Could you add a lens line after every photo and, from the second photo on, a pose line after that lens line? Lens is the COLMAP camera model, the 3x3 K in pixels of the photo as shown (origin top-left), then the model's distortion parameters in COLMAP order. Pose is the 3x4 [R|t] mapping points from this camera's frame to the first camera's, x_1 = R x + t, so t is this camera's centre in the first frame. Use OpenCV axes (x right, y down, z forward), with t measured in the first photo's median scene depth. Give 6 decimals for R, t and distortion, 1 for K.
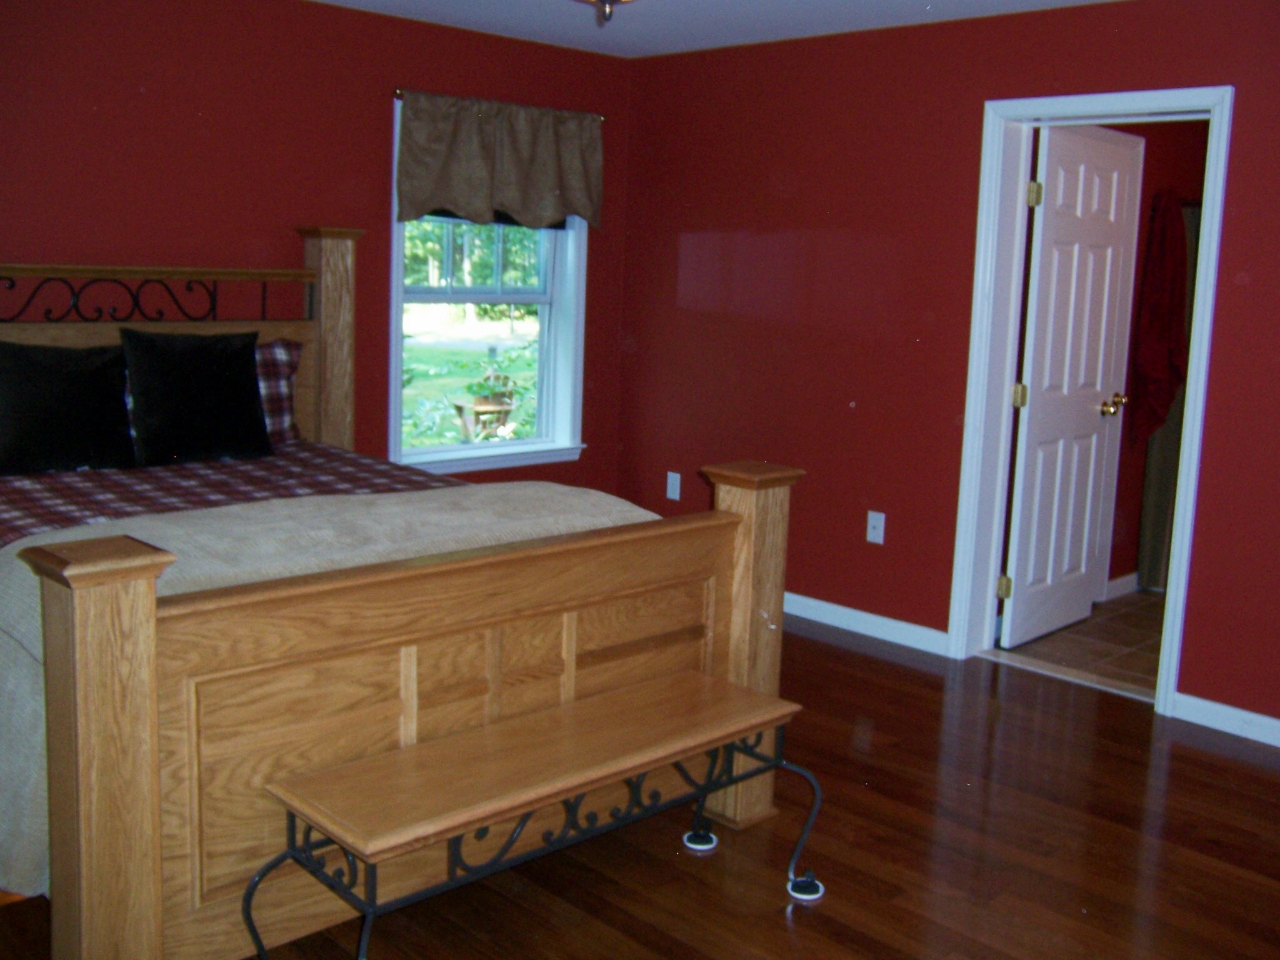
lens RADIAL K [[1337.9, 0, 640.0], [0, 1337.9, 480.0], [0, 0, 1]] dist [-0.028120, 0.009426]
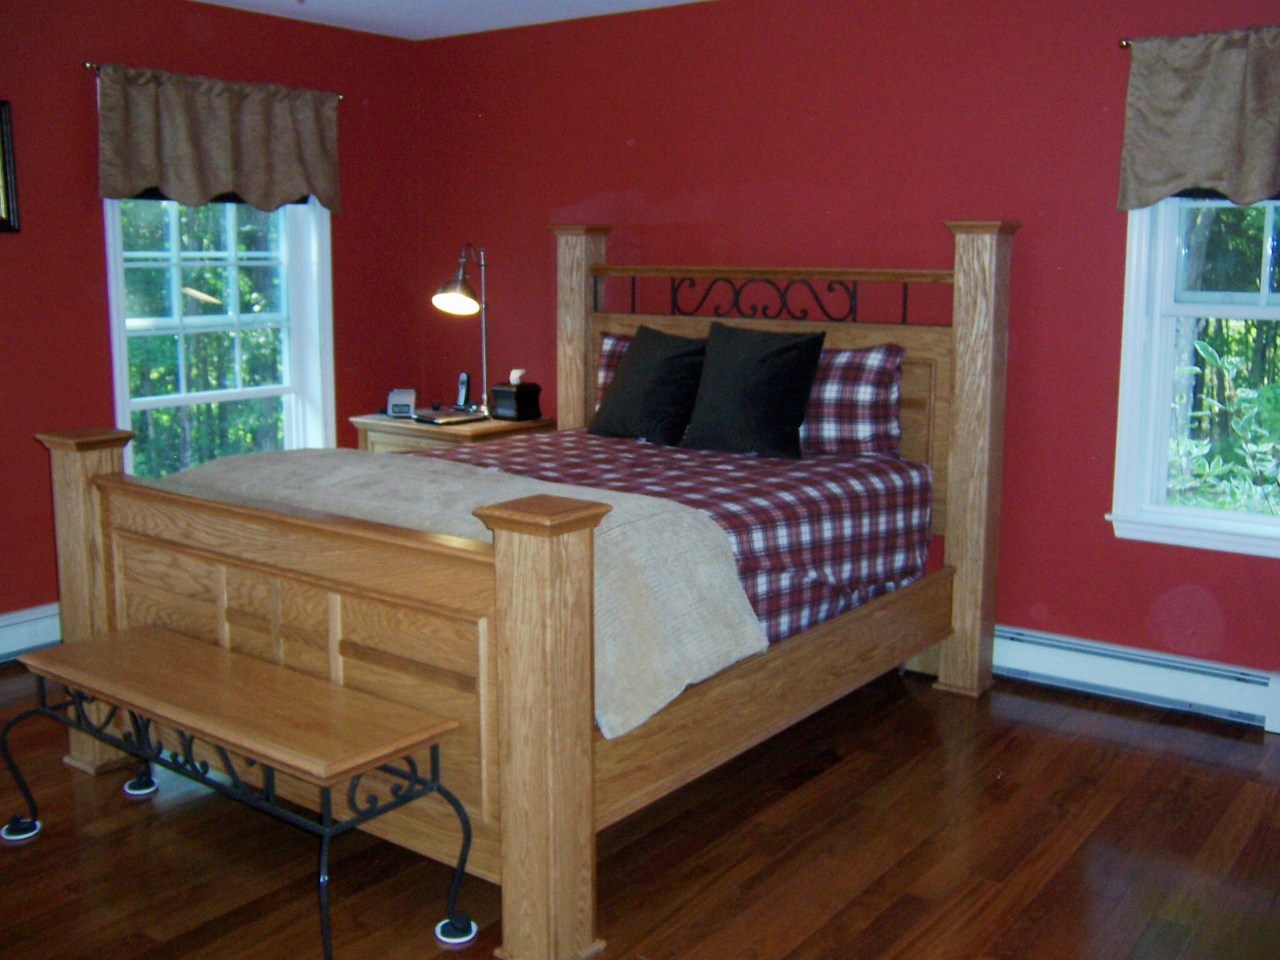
lens RADIAL K [[1337.9, 0, 640.0], [0, 1337.9, 480.0], [0, 0, 1]] dist [-0.028120, 0.009426]
pose [[0.152407, 0.136837, -0.978799, 0.655146], [-0.158866, 0.980882, 0.112392, -0.092675], [0.975466, 0.138369, 0.171232, 0.707547]]
